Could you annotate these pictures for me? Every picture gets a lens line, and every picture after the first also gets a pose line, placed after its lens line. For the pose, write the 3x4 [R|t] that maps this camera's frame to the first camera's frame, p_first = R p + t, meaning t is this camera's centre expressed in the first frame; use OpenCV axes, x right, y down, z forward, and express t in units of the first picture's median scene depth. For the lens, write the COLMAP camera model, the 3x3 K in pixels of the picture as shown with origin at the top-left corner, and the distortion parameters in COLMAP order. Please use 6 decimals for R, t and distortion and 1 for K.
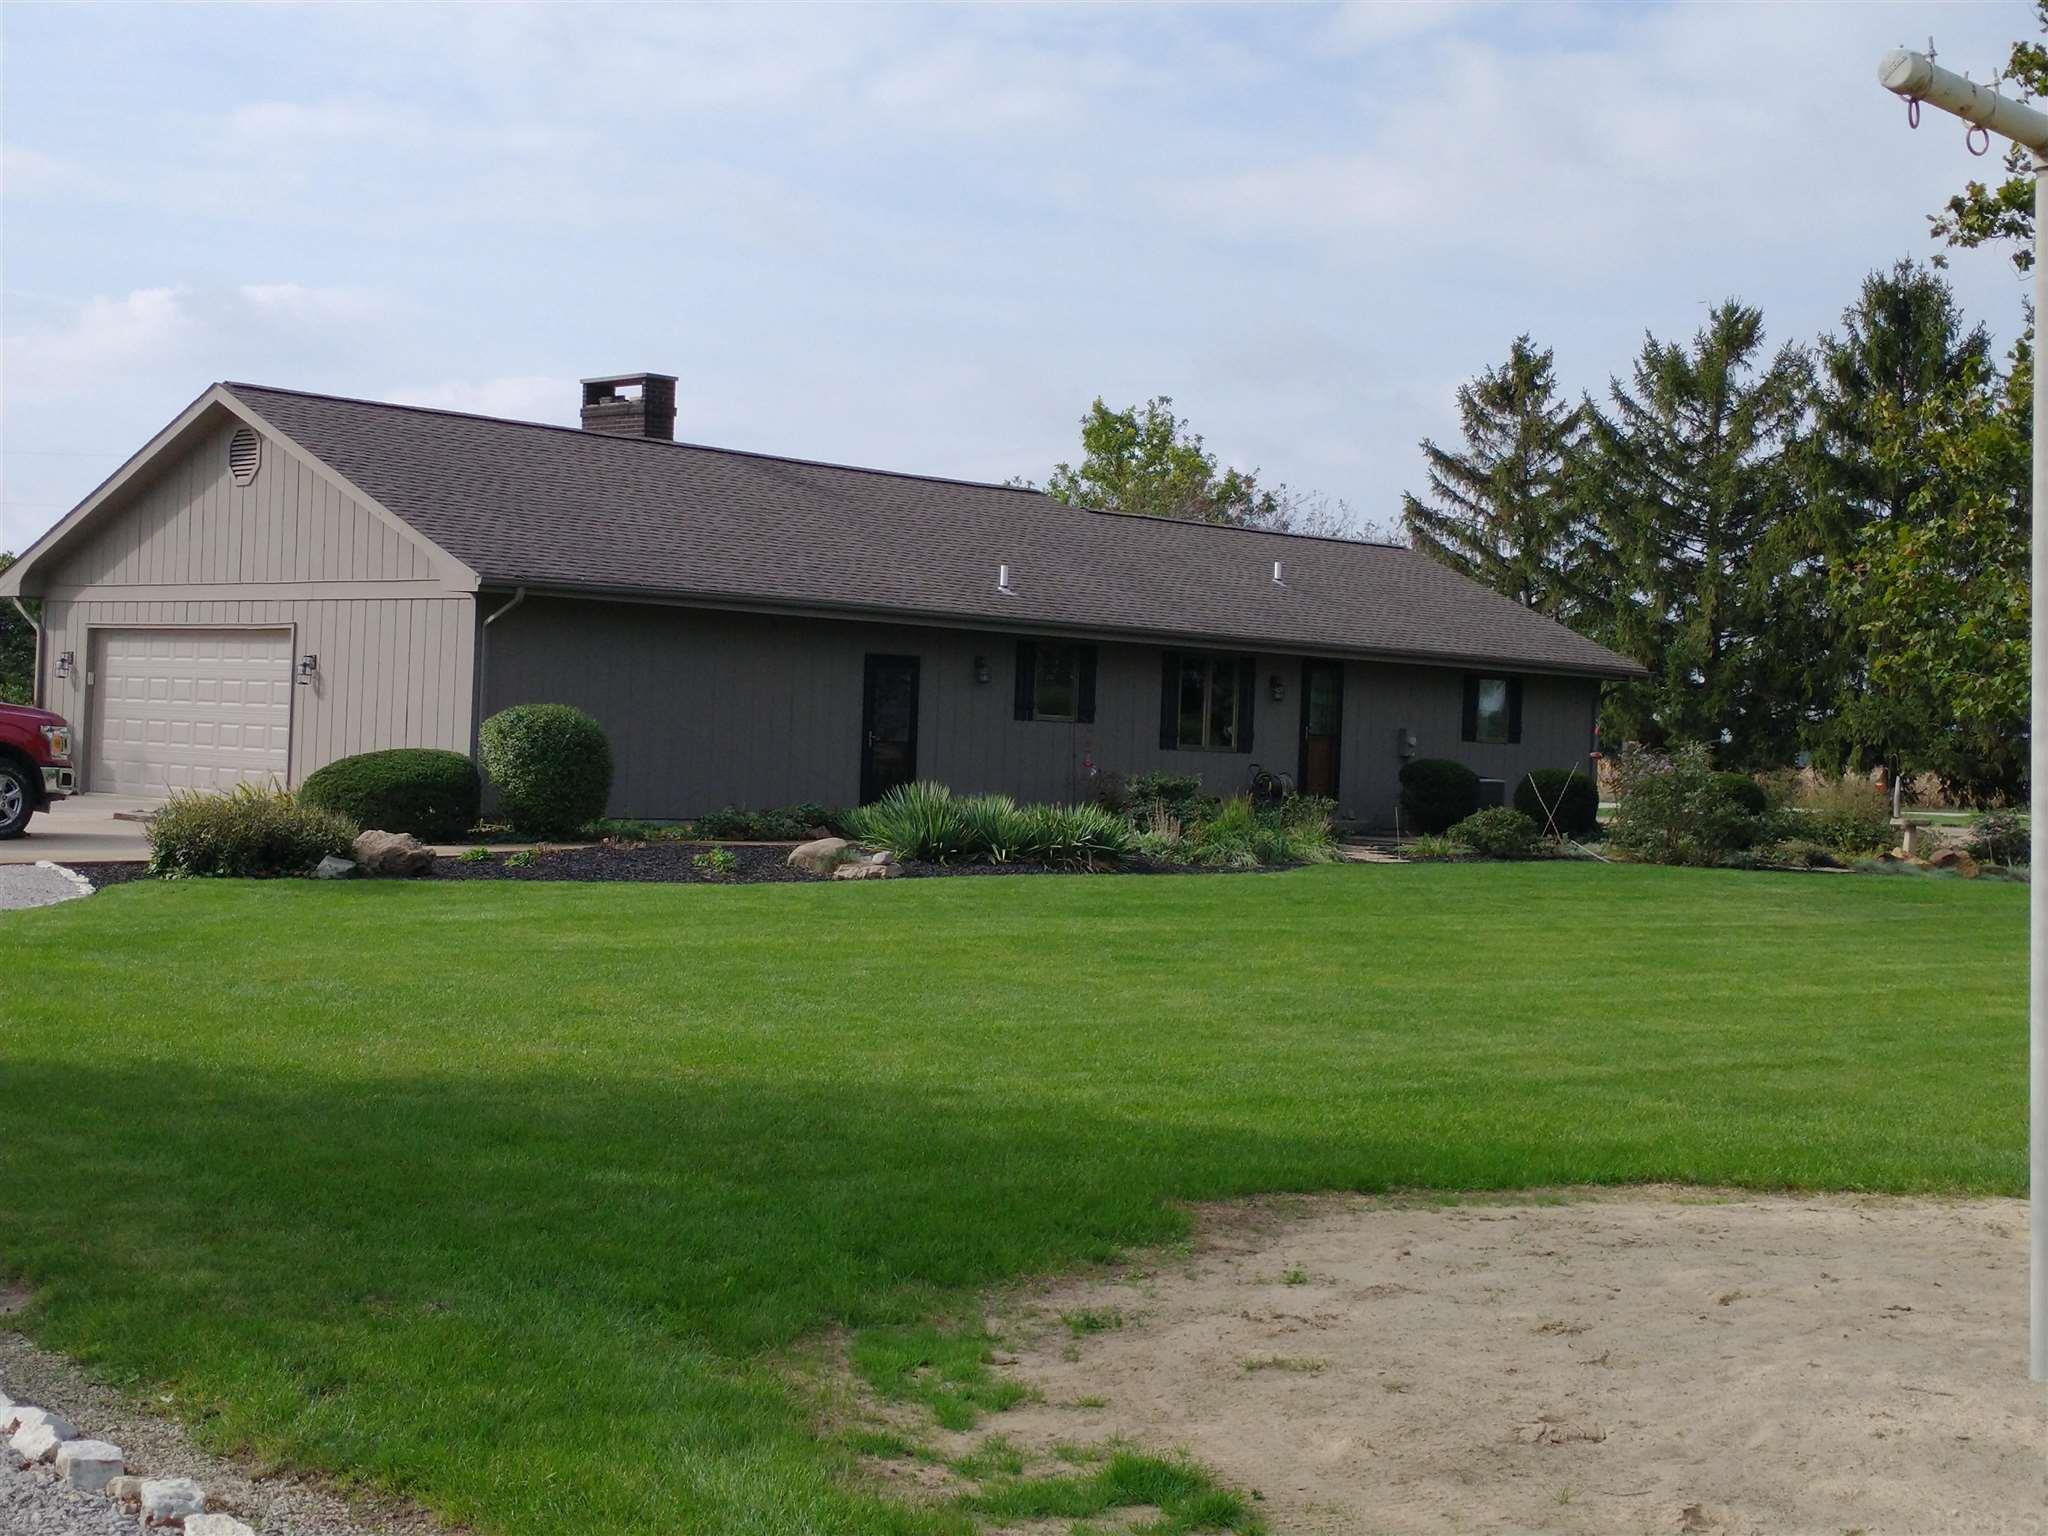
lens RADIAL K [[3070.1, 0, 1024.0], [0, 3070.1, 768.0], [0, 0, 1]] dist [0.280936, -1.336600]
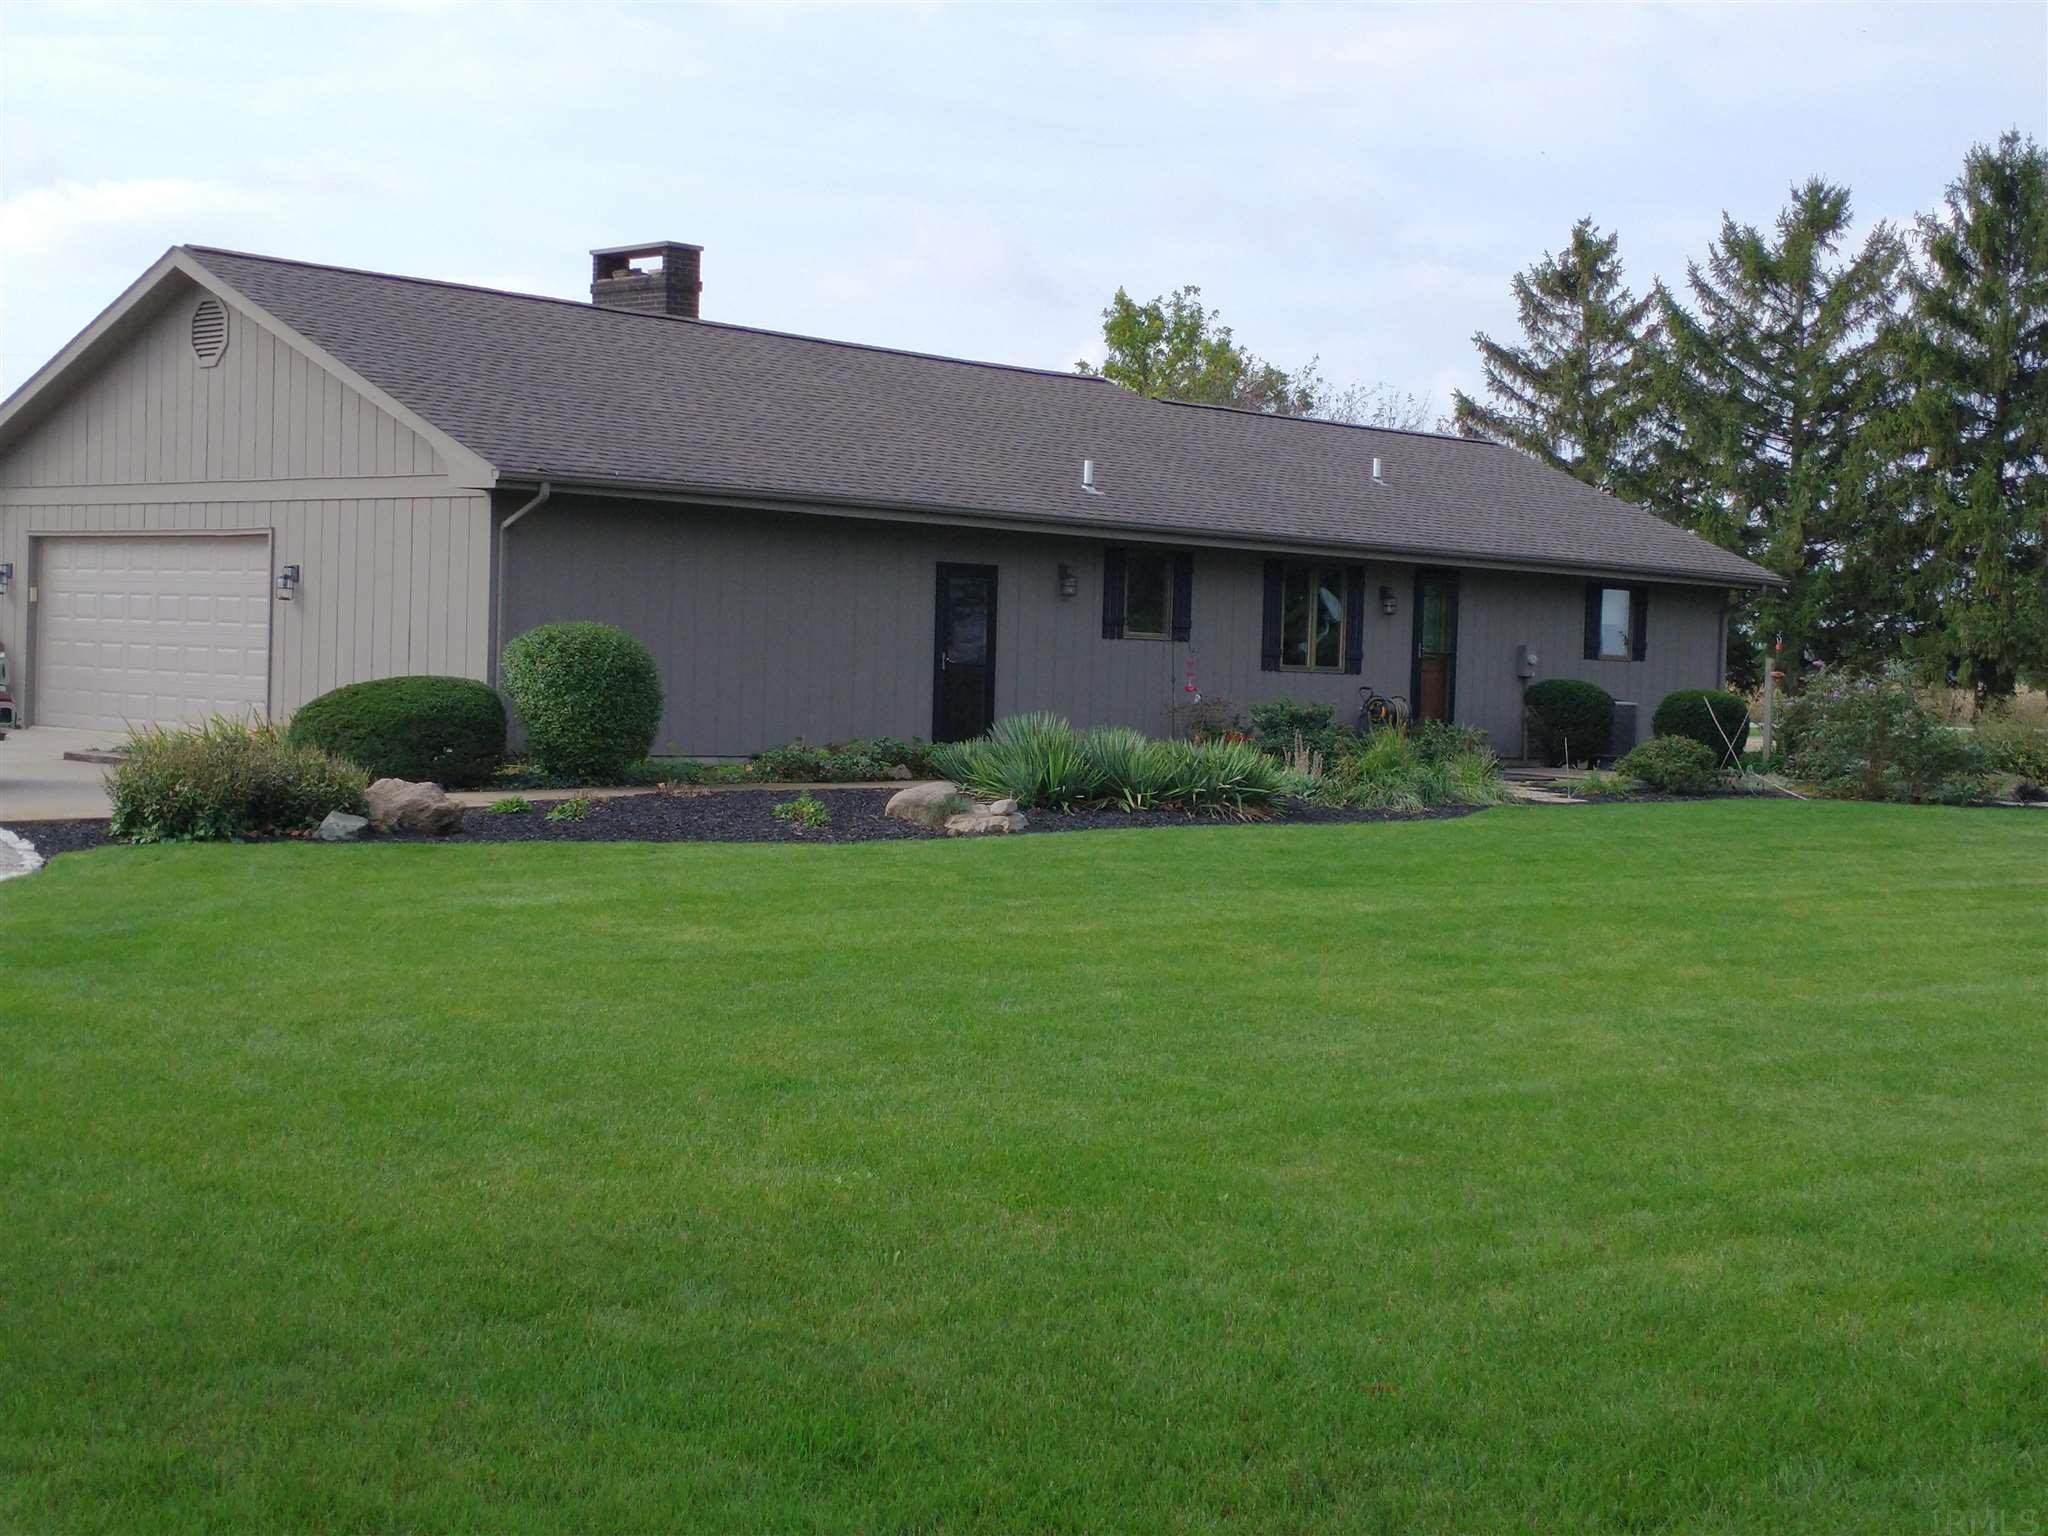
lens RADIAL K [[2943.9, 0, 1026.2], [0, 2943.9, 792.0], [0, 0, 1]] dist [0.237342, -1.007247]
pose [[0.999577, -0.005960, 0.028454, -0.053423], [0.004892, 0.999287, 0.037447, -0.003792], [-0.028657, -0.037292, 0.998893, 0.180014]]
